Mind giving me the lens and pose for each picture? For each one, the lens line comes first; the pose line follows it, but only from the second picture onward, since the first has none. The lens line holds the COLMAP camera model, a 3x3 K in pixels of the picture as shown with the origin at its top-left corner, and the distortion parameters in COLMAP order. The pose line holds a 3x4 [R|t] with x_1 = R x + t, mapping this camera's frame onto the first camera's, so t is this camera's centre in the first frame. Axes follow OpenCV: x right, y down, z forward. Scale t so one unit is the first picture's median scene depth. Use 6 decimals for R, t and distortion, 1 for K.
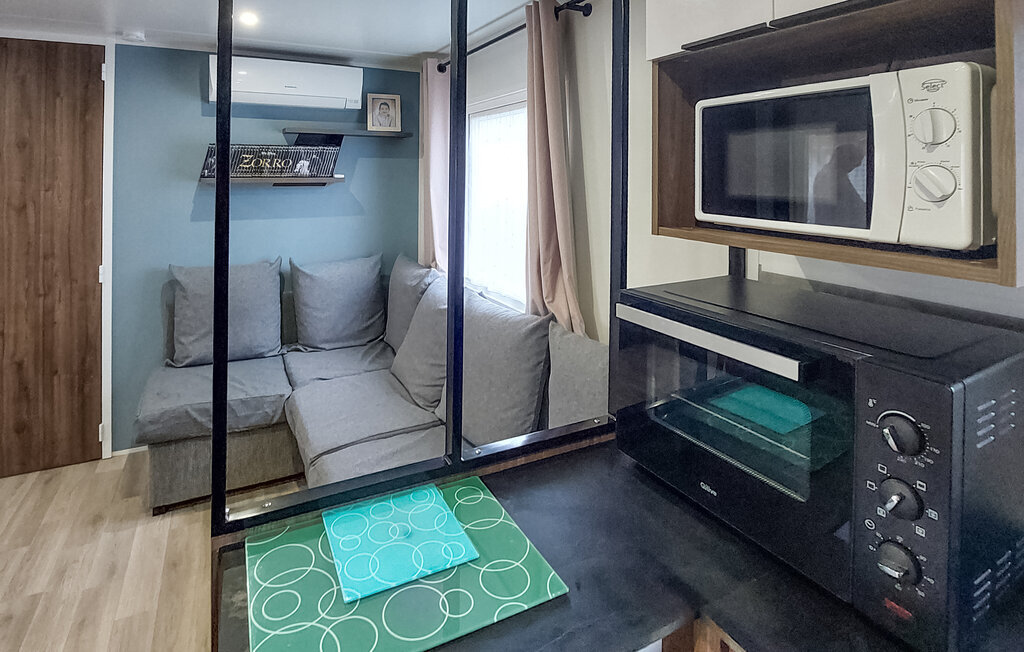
lens RADIAL K [[523.3, 0, 461.6], [0, 523.3, 169.7], [0, 0, 1]] dist [-0.000498, -0.000045]
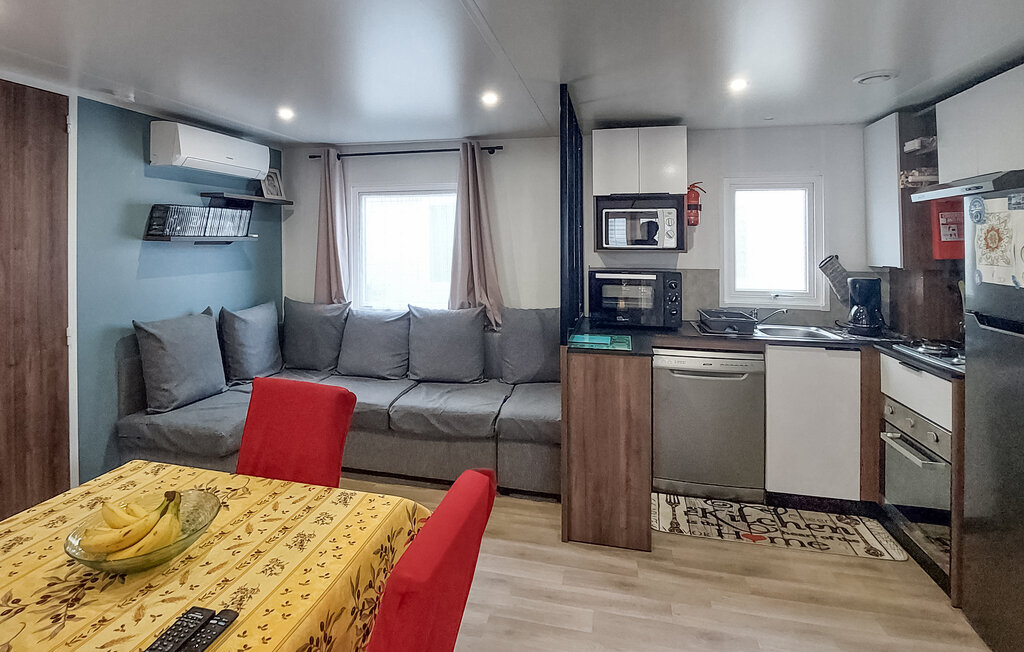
lens RADIAL K [[518.1, 0, 482.6], [0, 518.1, 234.6], [0, 0, 1]] dist [-0.002921, -0.000332]
pose [[0.647925, 0.008320, 0.761658, -0.932360], [-0.005705, 0.999965, -0.006070, 0.016549], [-0.761683, -0.000412, 0.647950, -0.182791]]
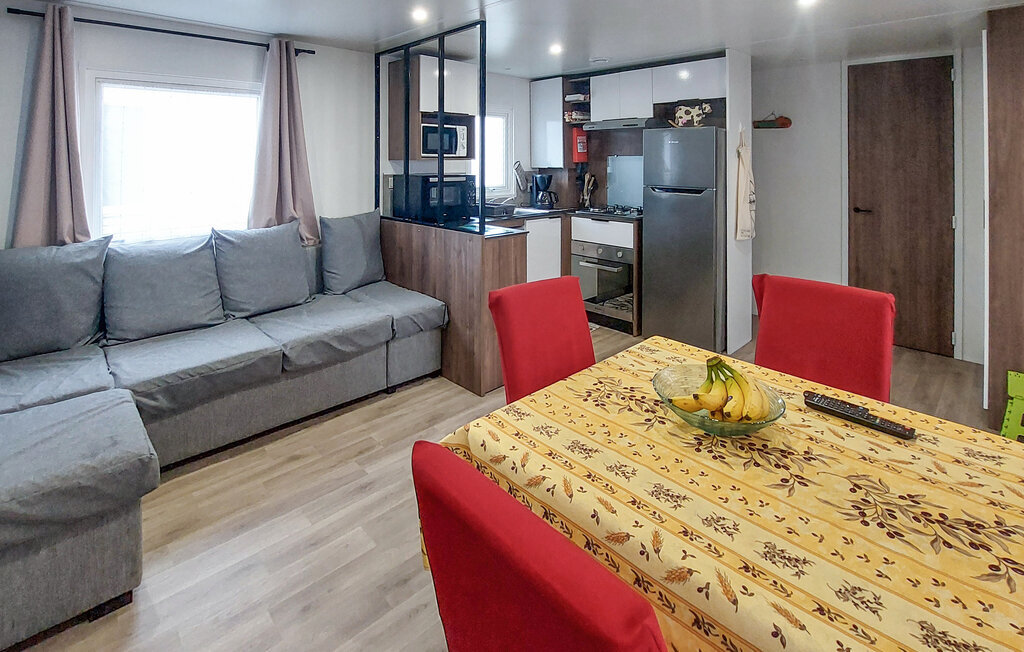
lens RADIAL K [[495.5, 0, 454.6], [0, 495.5, 155.1], [0, 0, 1]] dist [-0.015842, 0.000420]
pose [[-0.257082, 0.002849, 0.966385, -1.155444], [-0.009252, 0.999943, -0.005410, 0.040465], [-0.966345, -0.010332, -0.257040, 0.645323]]
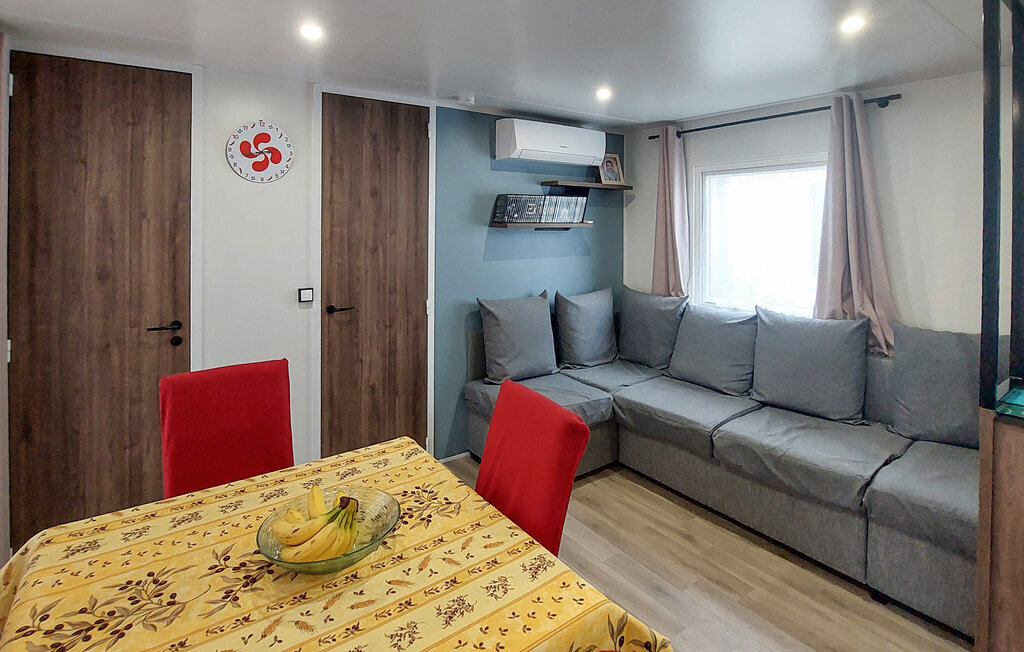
lens RADIAL K [[506.3, 0, 516.8], [0, 506.3, 224.5], [0, 0, 1]] dist [-0.010830, -0.000082]
pose [[0.983394, 0.000441, 0.181483, -0.711422], [-0.002070, 0.999959, 0.008789, 0.009373], [-0.181472, -0.009018, 0.983355, -0.121302]]
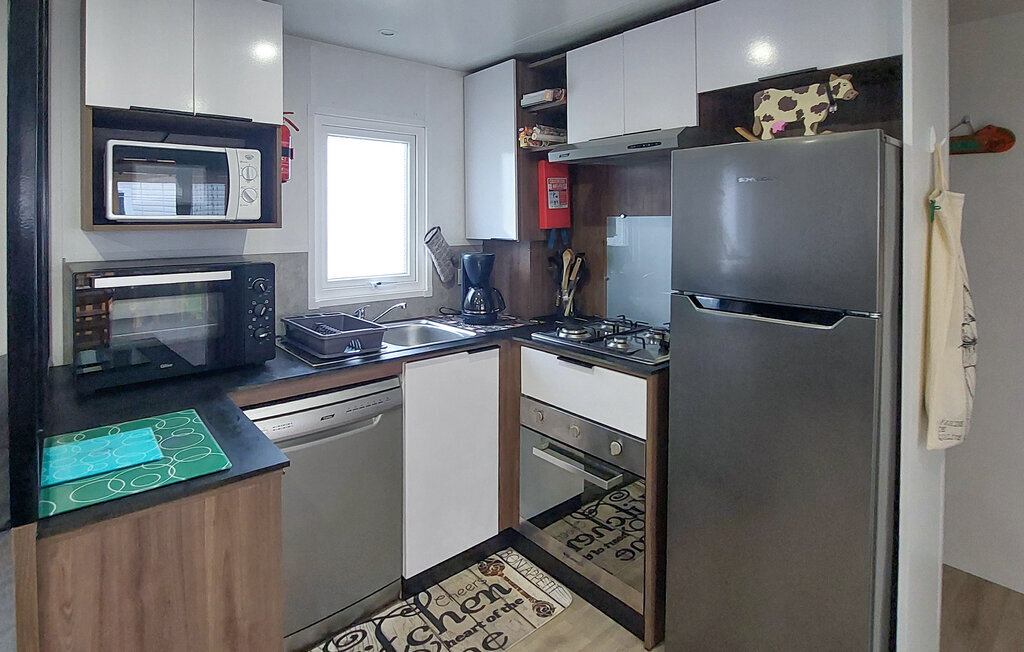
lens RADIAL K [[524.2, 0, 473.6], [0, 524.2, 221.6], [0, 0, 1]] dist [-0.005310, -0.000739]
pose [[-0.220056, -0.011507, 0.975419, -0.474084], [-0.006489, 0.999926, 0.010332, 0.030960], [-0.975466, -0.004056, -0.220114, 0.120814]]
